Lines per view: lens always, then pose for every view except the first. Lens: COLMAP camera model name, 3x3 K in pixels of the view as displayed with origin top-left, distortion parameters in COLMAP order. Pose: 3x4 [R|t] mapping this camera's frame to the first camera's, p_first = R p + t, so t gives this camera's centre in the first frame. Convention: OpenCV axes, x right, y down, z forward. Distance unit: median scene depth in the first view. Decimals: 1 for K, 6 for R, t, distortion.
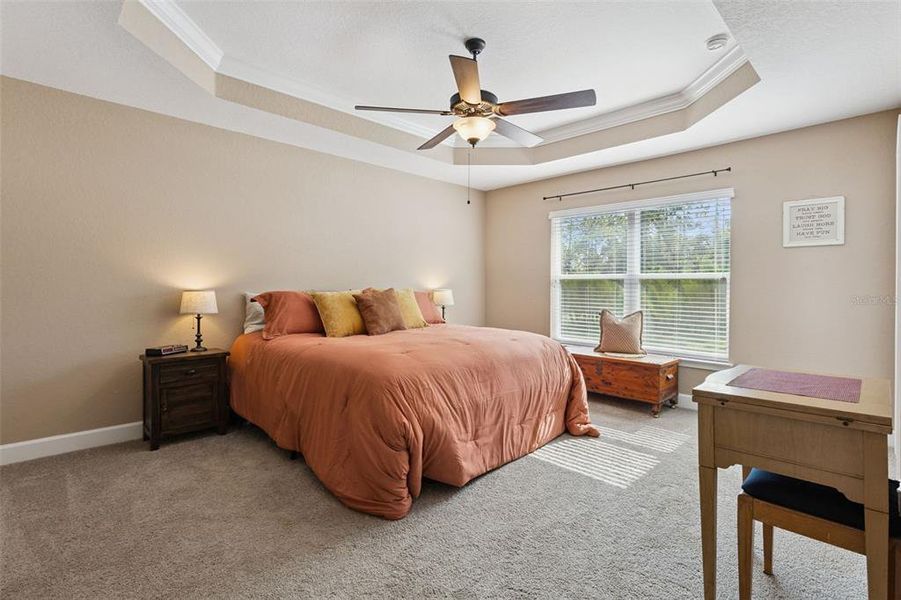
lens RADIAL K [[433.4, 0, 448.7], [0, 433.4, 291.5], [0, 0, 1]] dist [-0.000417, 0.000100]
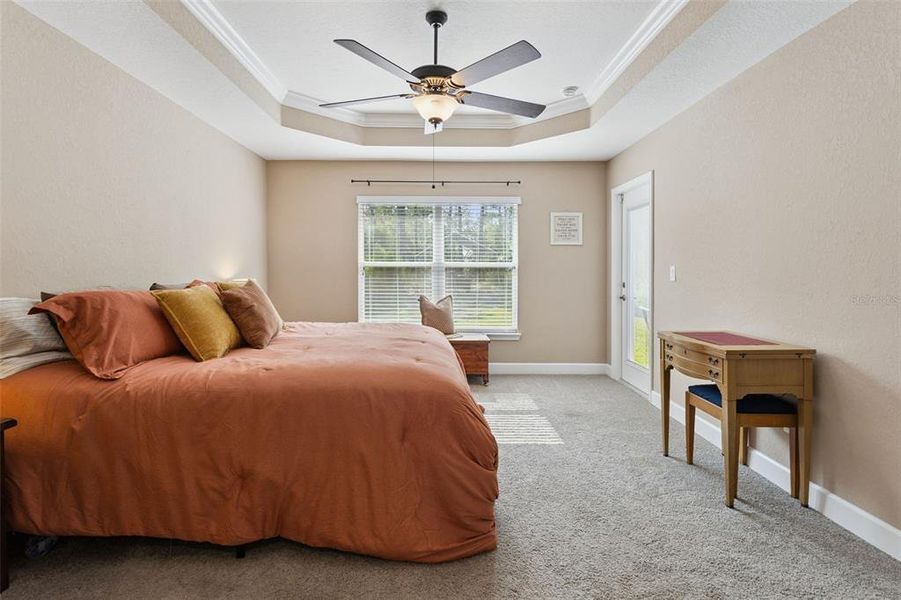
lens RADIAL K [[445.1, 0, 443.2], [0, 445.1, 277.2], [0, 0, 1]] dist [0.014842, 0.000153]
pose [[0.693150, -0.018272, 0.720561, -0.487850], [0.011034, 0.999830, 0.014740, -0.023497], [-0.720709, -0.002266, 0.693234, 0.257125]]
